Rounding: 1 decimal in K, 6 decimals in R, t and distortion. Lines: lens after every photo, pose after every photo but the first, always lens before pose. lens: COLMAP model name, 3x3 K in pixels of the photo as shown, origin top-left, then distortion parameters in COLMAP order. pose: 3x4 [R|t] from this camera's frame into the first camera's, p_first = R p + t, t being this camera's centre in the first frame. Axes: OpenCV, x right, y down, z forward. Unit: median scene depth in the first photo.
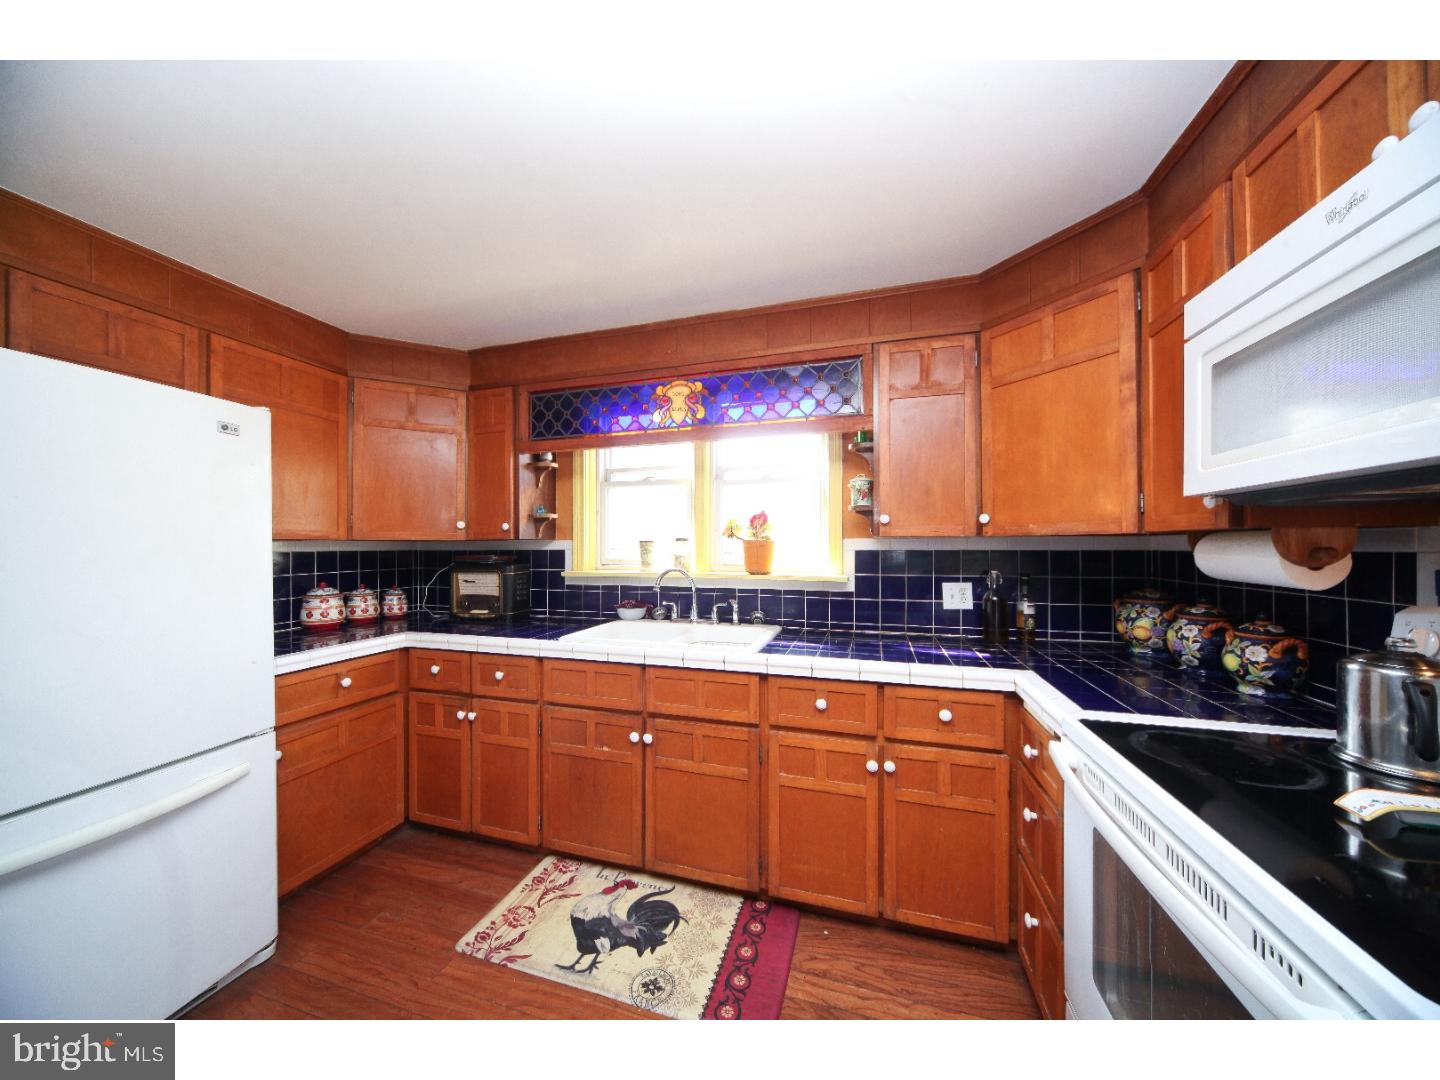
lens RADIAL K [[502.6, 0, 720.0], [0, 502.6, 540.0], [0, 0, 1]] dist [-0.001351, 0.000089]
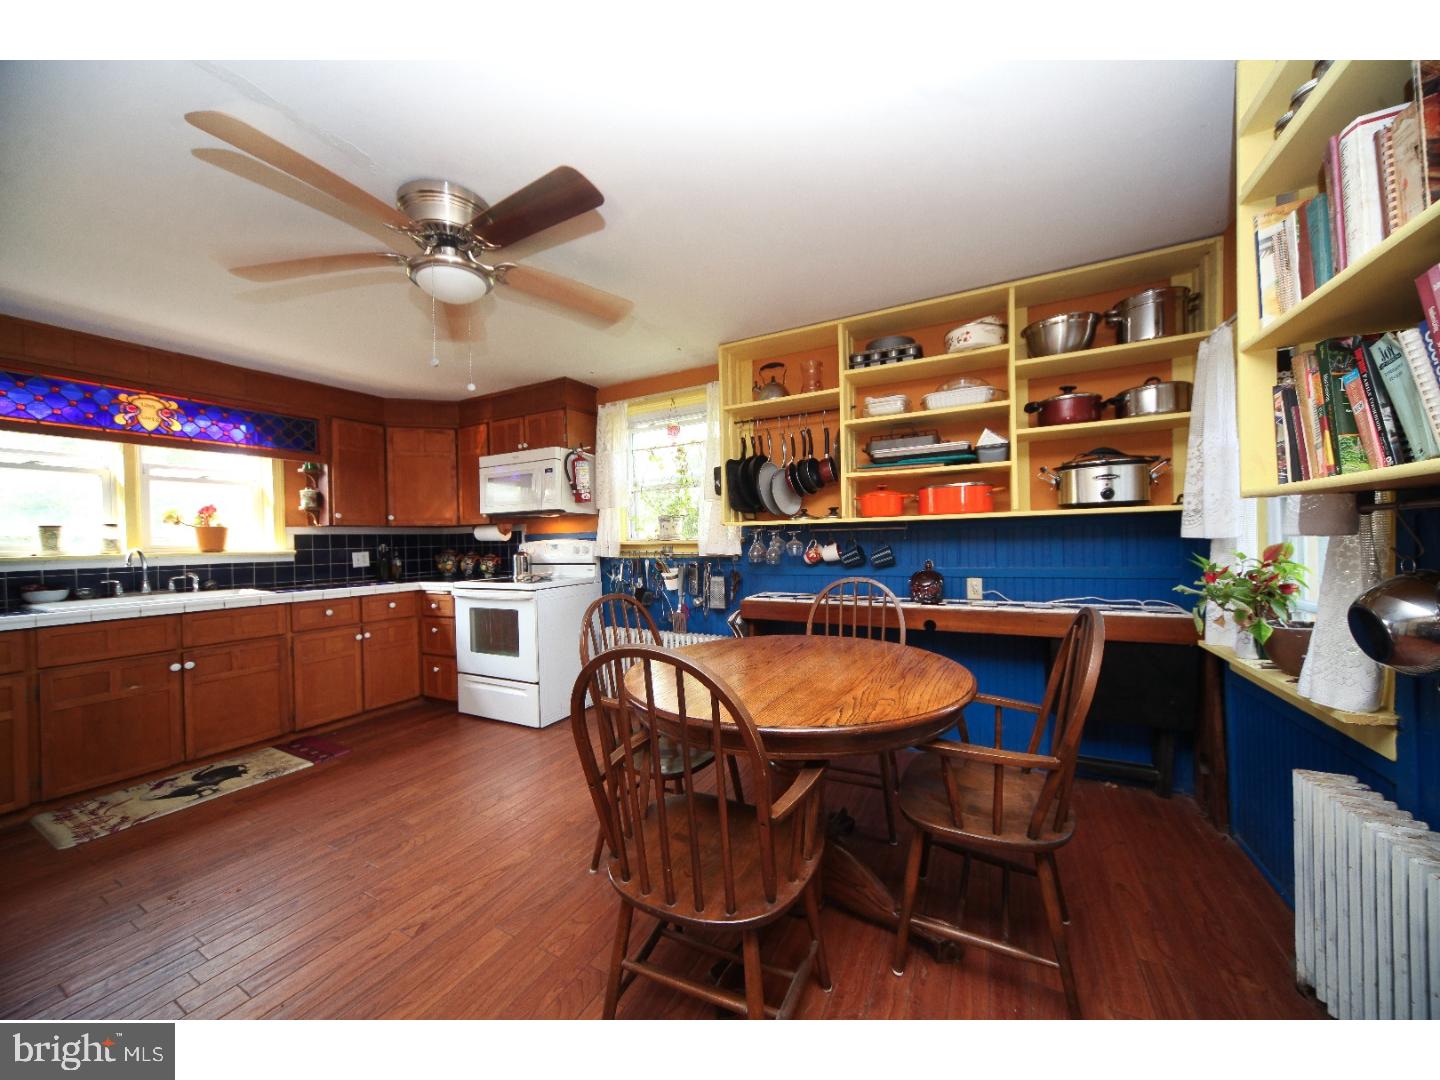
lens RADIAL K [[502.6, 0, 720.0], [0, 502.6, 540.0], [0, 0, 1]] dist [-0.001351, 0.000089]
pose [[0.186598, -0.005349, 0.982422, -1.259404], [0.011908, 0.999924, 0.003183, 0.059658], [-0.982364, 0.011105, 0.186648, -0.725159]]
